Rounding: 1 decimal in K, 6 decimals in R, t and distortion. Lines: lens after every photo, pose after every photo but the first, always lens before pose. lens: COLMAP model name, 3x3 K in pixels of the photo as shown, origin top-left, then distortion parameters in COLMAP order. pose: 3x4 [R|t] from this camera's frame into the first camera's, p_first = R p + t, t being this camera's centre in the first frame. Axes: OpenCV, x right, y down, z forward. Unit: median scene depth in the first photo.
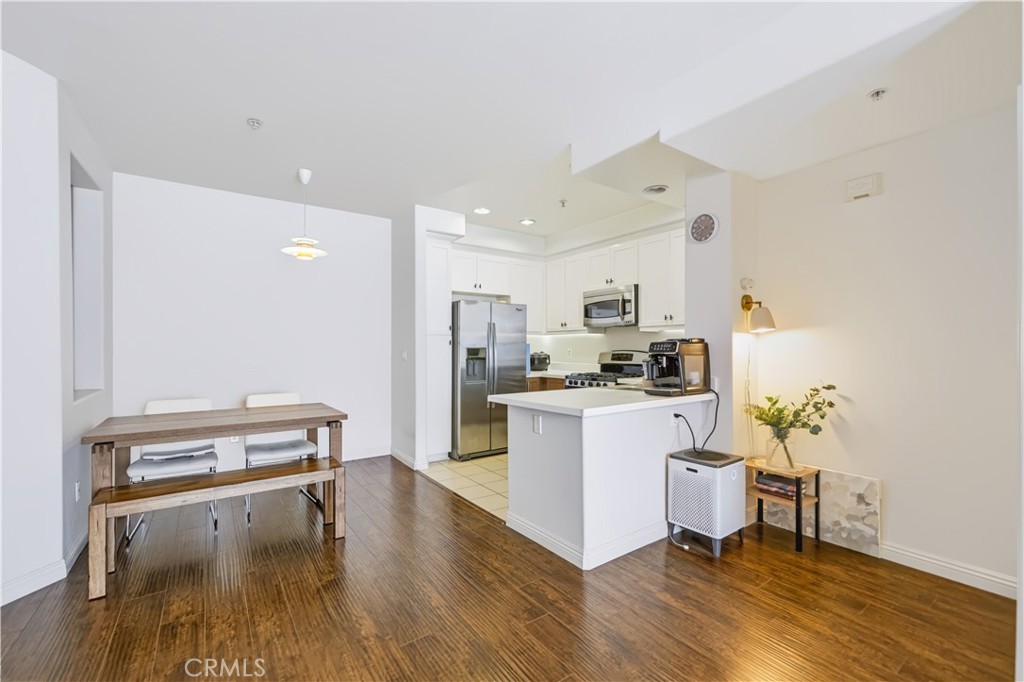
lens RADIAL K [[434.3, 0, 517.5], [0, 434.3, 347.0], [0, 0, 1]] dist [-0.000111, 0.000972]
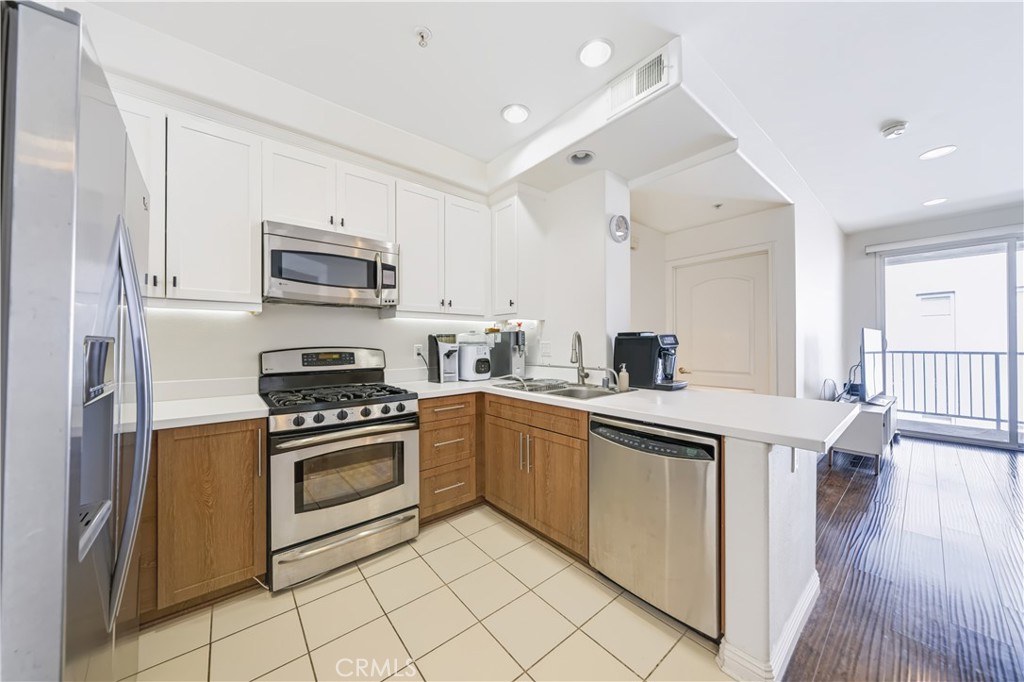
lens RADIAL K [[348.7, 0, 517.9], [0, 348.7, 342.6], [0, 0, 1]] dist [-0.002295, 0.000203]
pose [[-0.083252, 0.000631, 0.996528, -0.308308], [0.001173, 0.999999, -0.000535, 0.003706], [-0.996528, 0.001125, -0.083253, 1.009306]]
